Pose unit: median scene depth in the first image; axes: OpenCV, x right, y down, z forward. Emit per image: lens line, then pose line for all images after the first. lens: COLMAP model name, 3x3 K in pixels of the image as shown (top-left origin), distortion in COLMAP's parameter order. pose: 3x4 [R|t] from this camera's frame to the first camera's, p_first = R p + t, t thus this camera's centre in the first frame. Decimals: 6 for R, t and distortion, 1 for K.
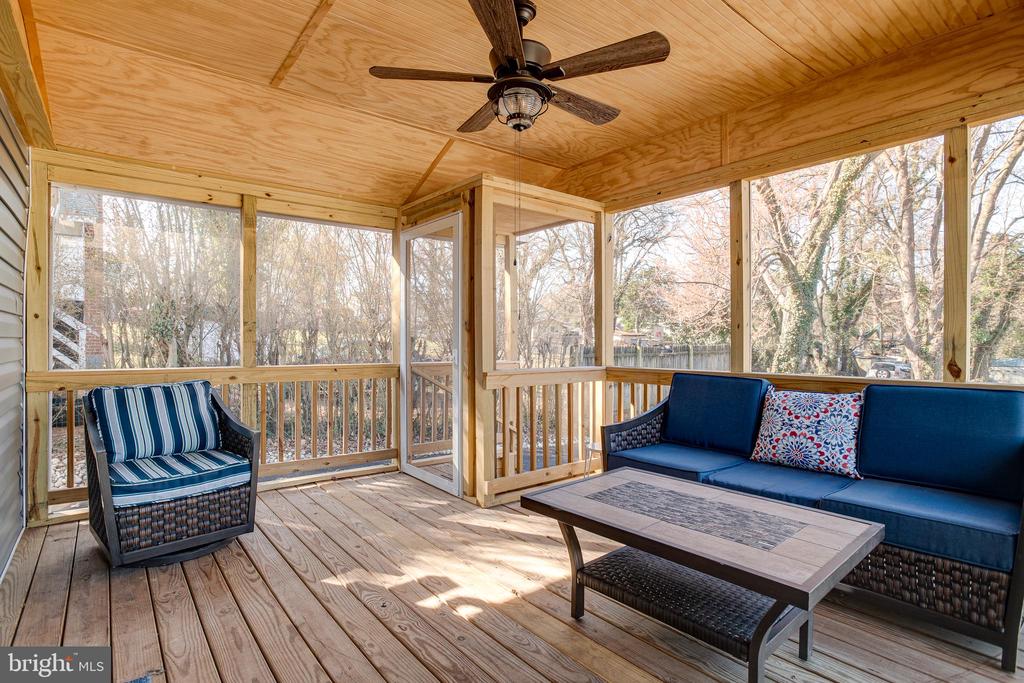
lens RADIAL K [[512.6, 0, 513.0], [0, 512.6, 337.9], [0, 0, 1]] dist [-0.063656, 0.032161]
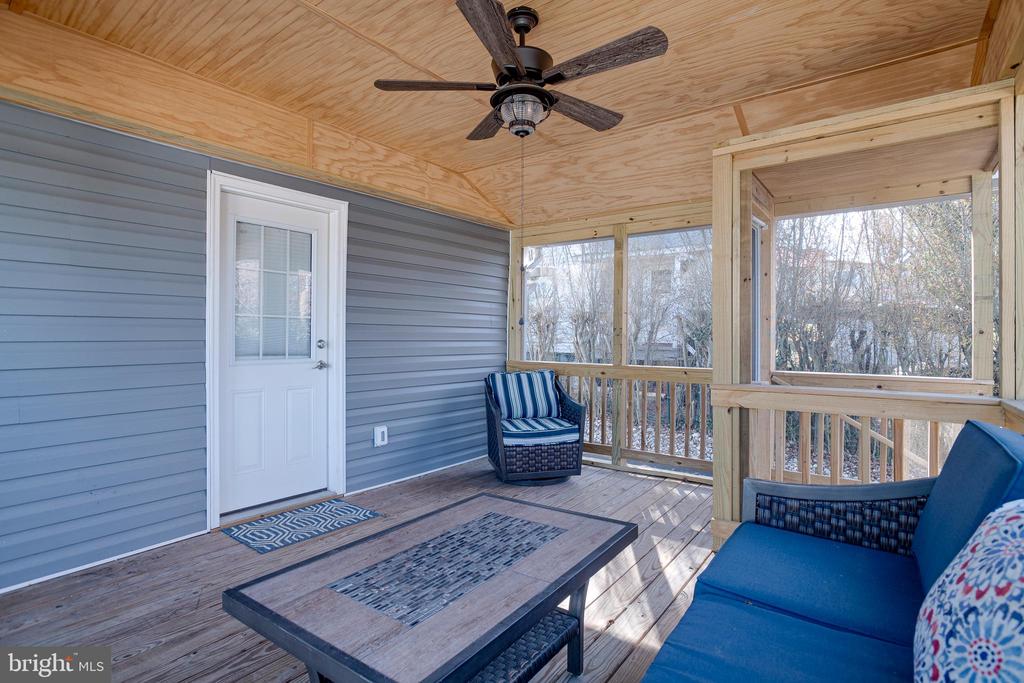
lens RADIAL K [[512.6, 0, 513.0], [0, 512.6, 337.9], [0, 0, 1]] dist [-0.063656, 0.032161]
pose [[0.235446, 0.000615, -0.971887, 0.815764], [-0.000444, 1.000000, 0.000525, -0.011382], [0.971887, 0.000308, 0.235446, 0.618837]]
